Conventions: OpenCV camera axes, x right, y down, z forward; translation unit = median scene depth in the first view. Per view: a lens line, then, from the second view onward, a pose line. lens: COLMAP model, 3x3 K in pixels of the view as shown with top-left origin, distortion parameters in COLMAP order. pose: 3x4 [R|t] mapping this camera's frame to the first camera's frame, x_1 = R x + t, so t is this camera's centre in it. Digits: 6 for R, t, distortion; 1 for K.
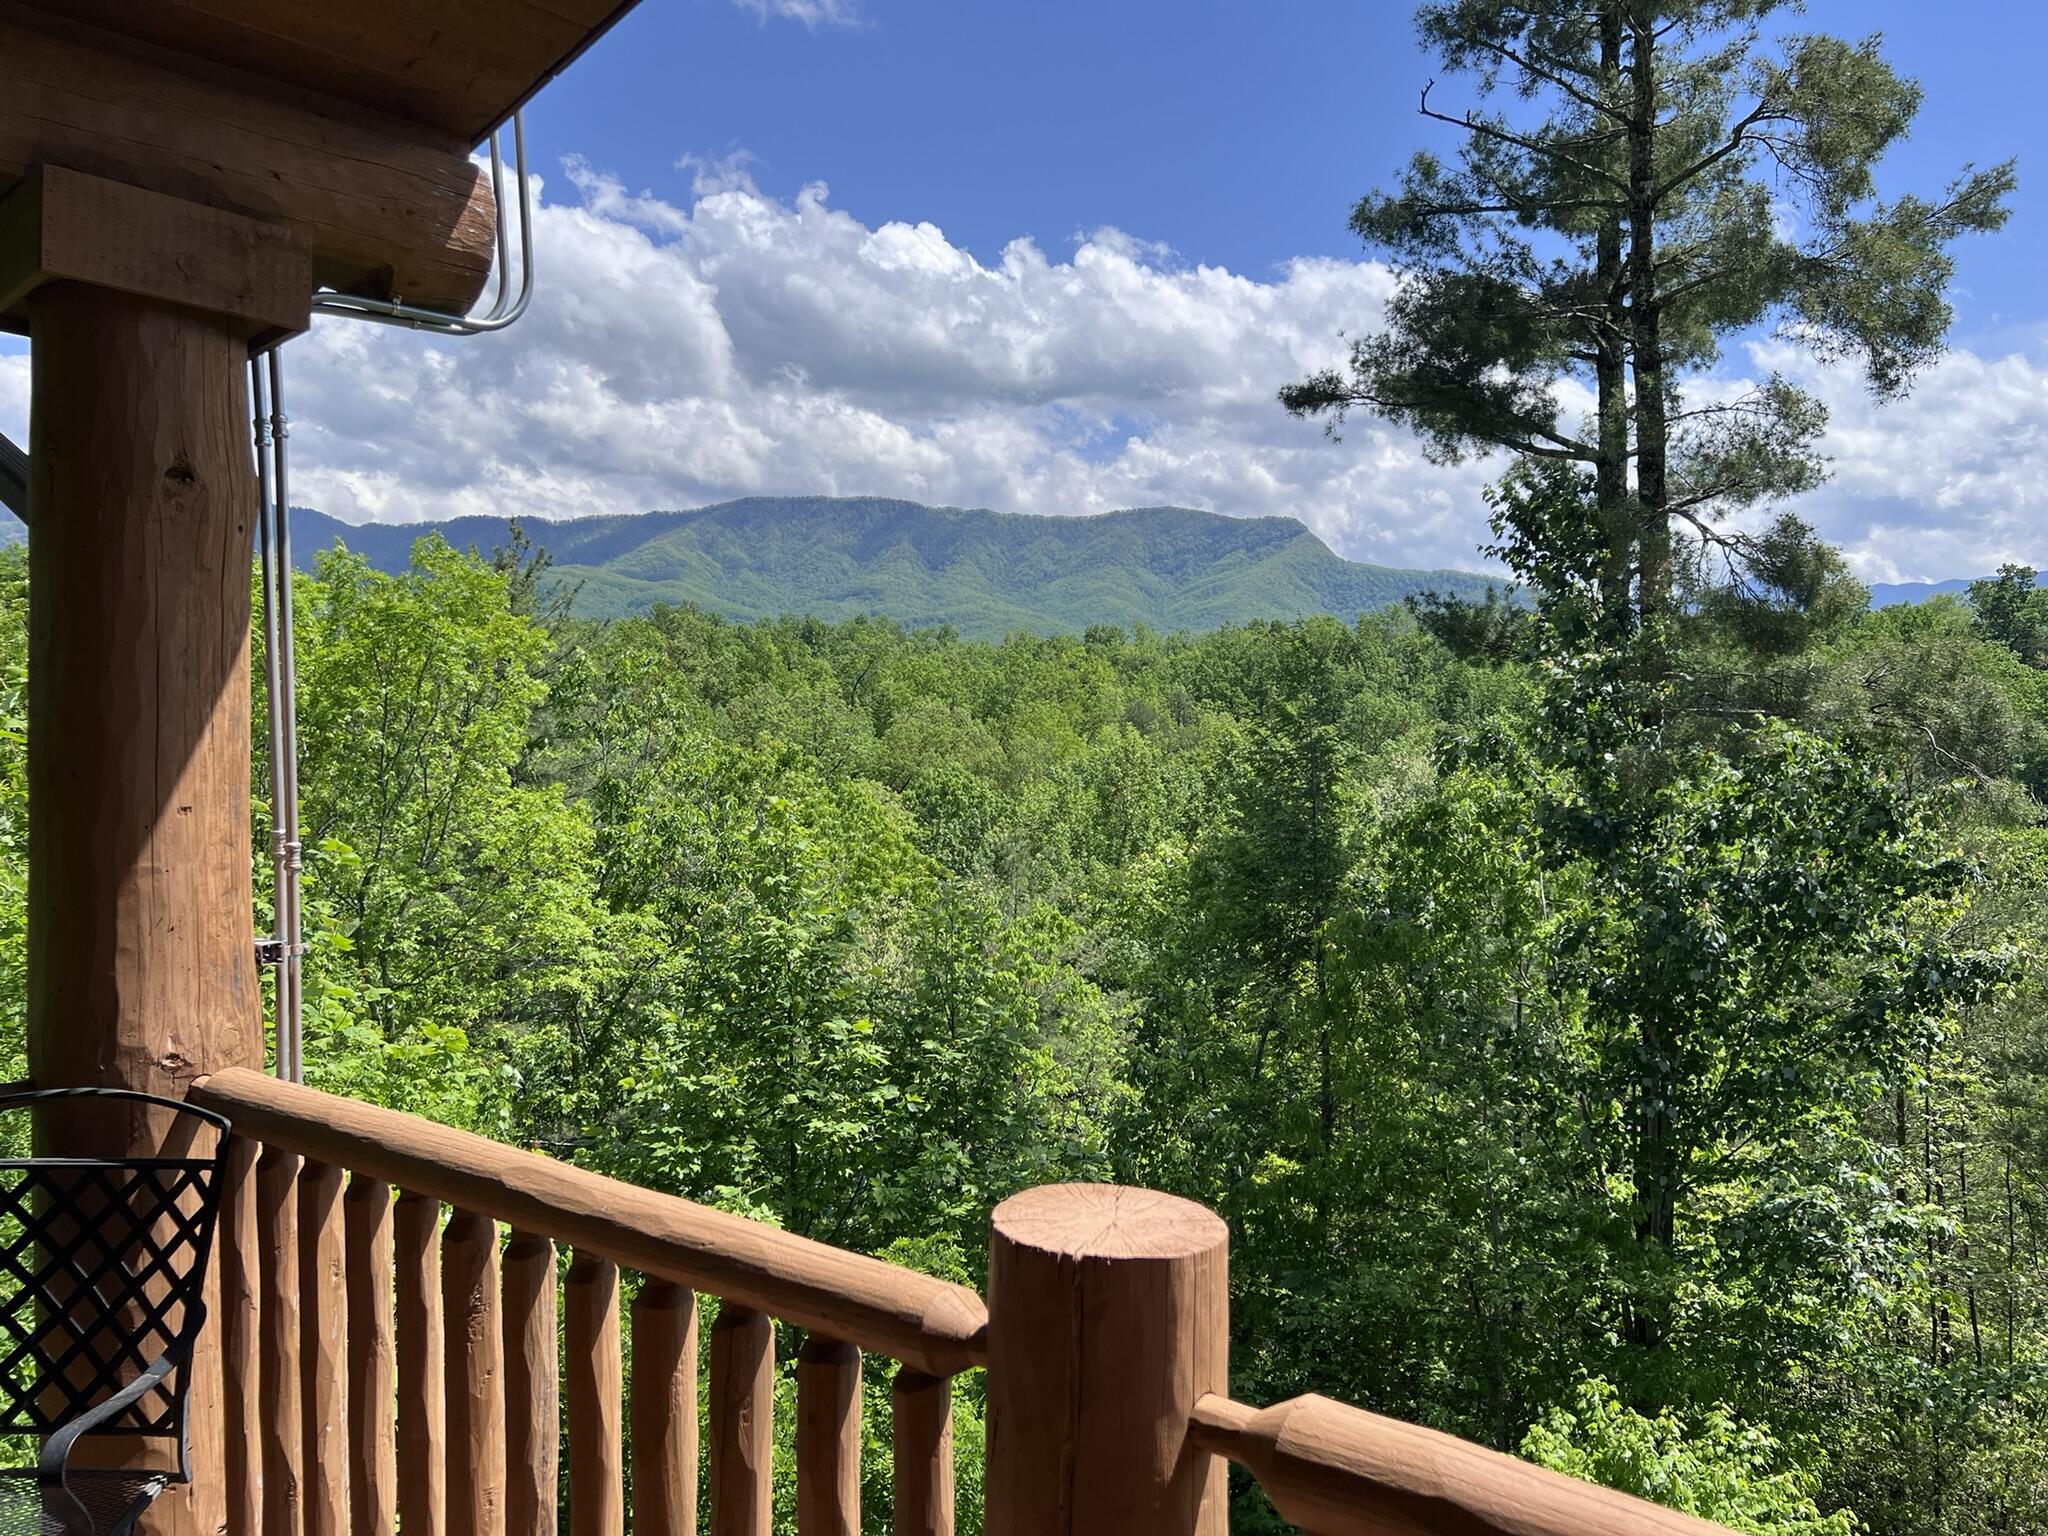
lens RADIAL K [[1533.6, 0, 1011.4], [0, 1533.6, 772.5], [0, 0, 1]] dist [0.051343, -0.057070]
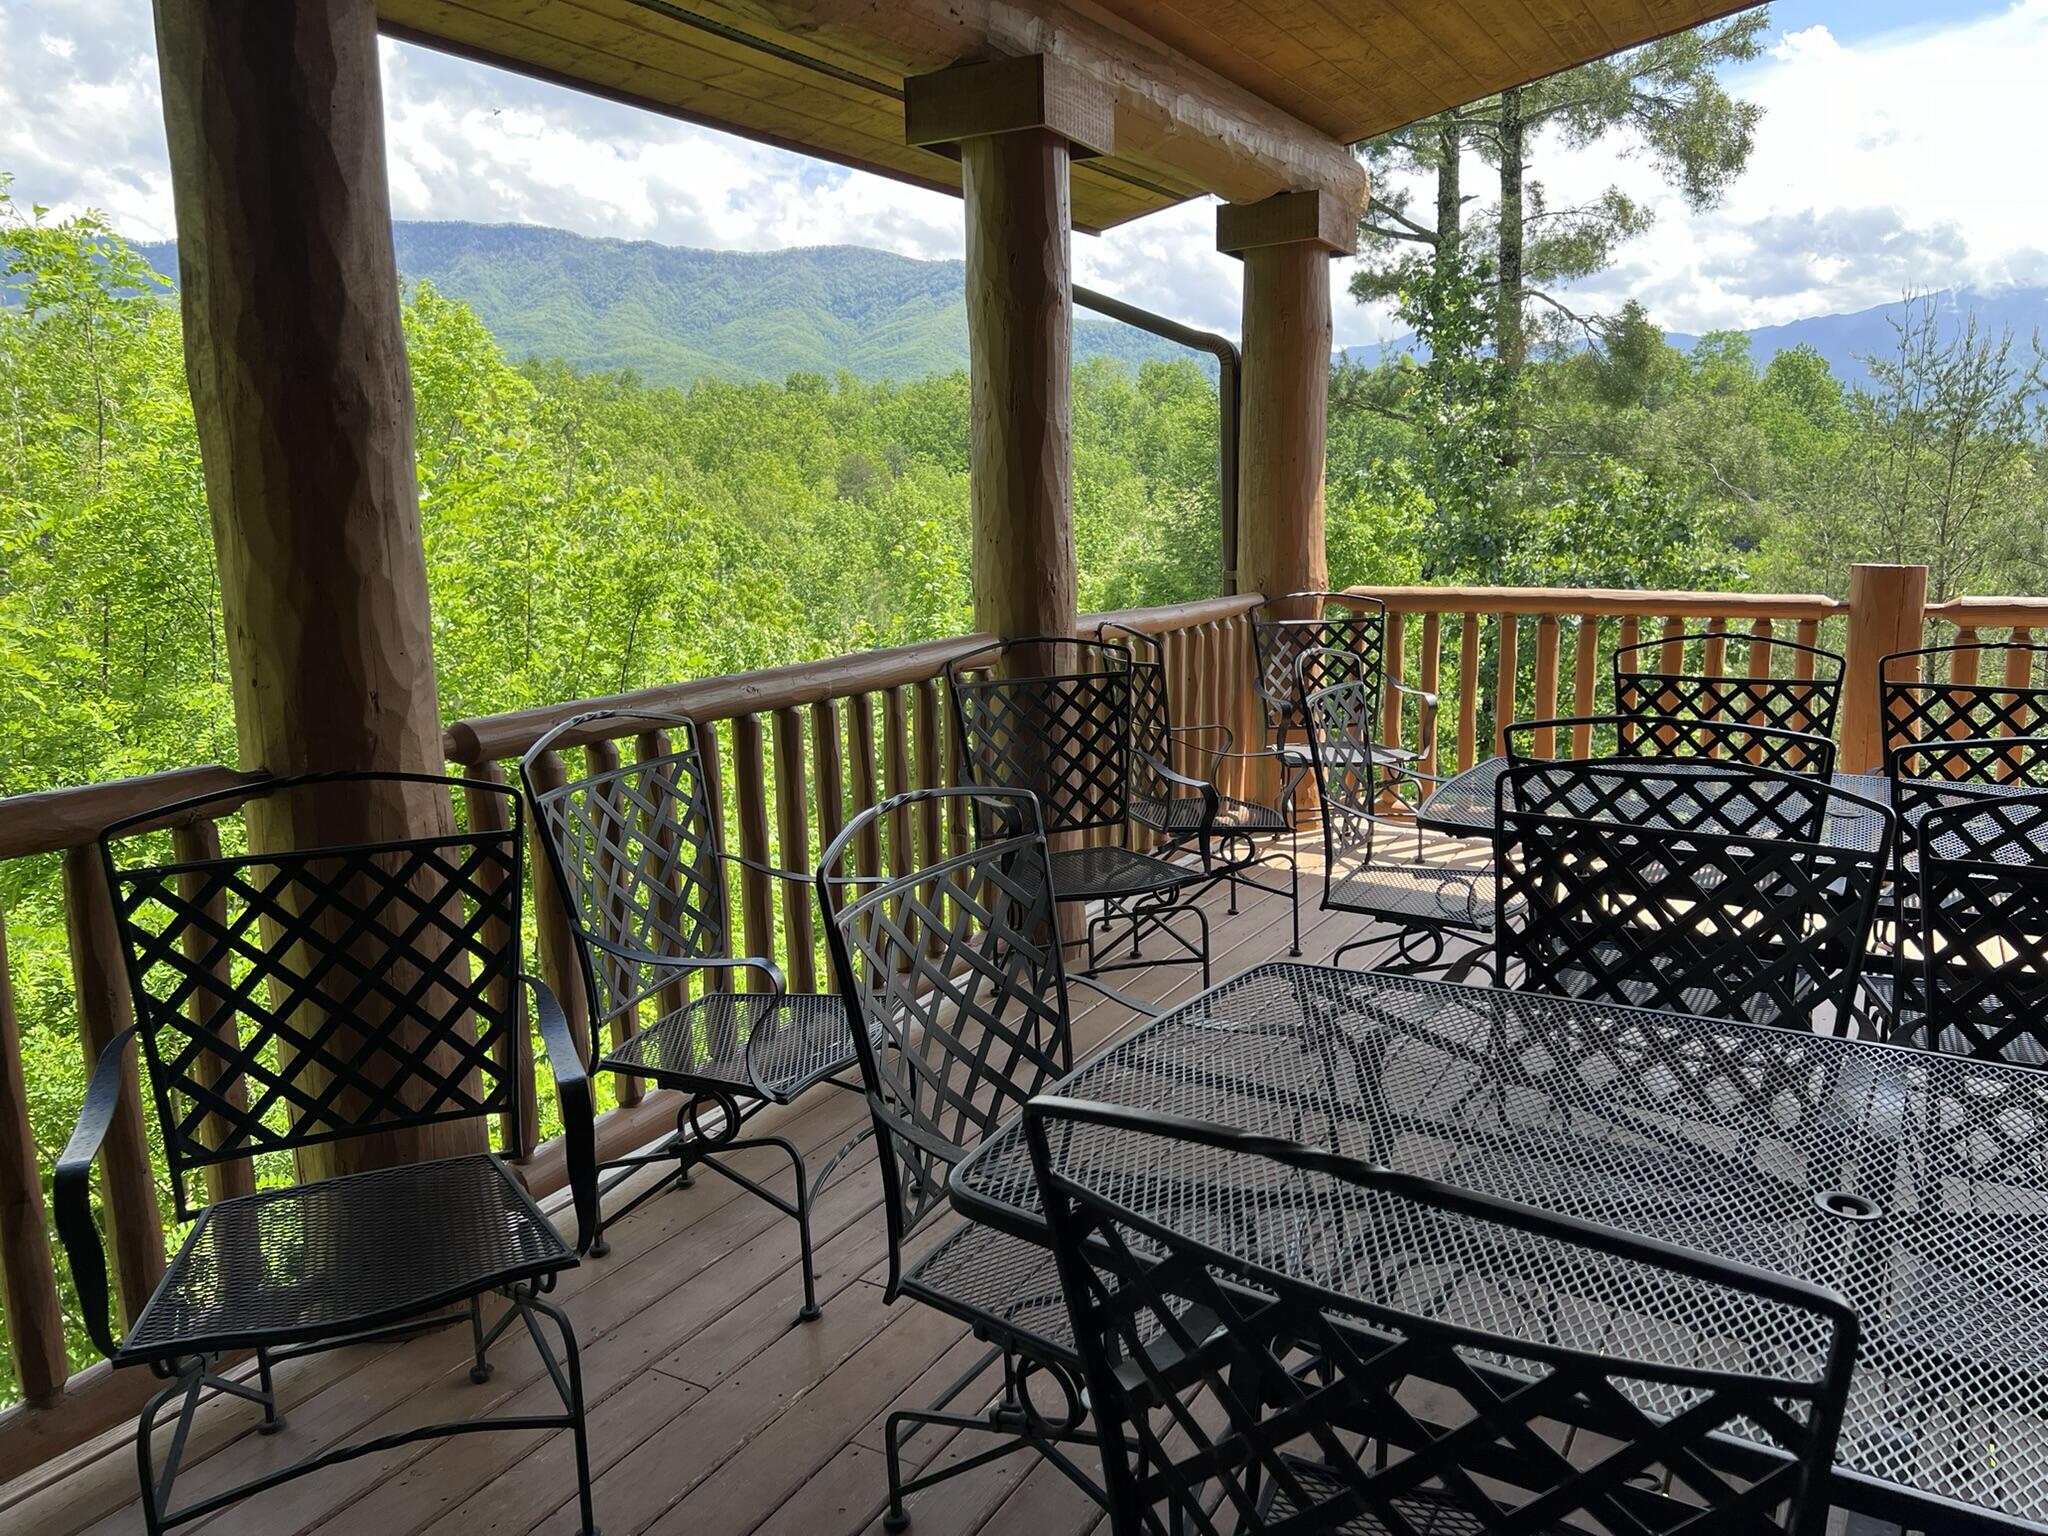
lens RADIAL K [[1533.6, 0, 1046.5], [0, 1533.6, 766.2], [0, 0, 1]] dist [0.051343, -0.057070]
pose [[0.976422, -0.041445, 0.211857, -0.191949], [0.008476, 0.988001, 0.154214, 0.012892], [-0.215706, -0.148782, 0.965057, -0.155785]]
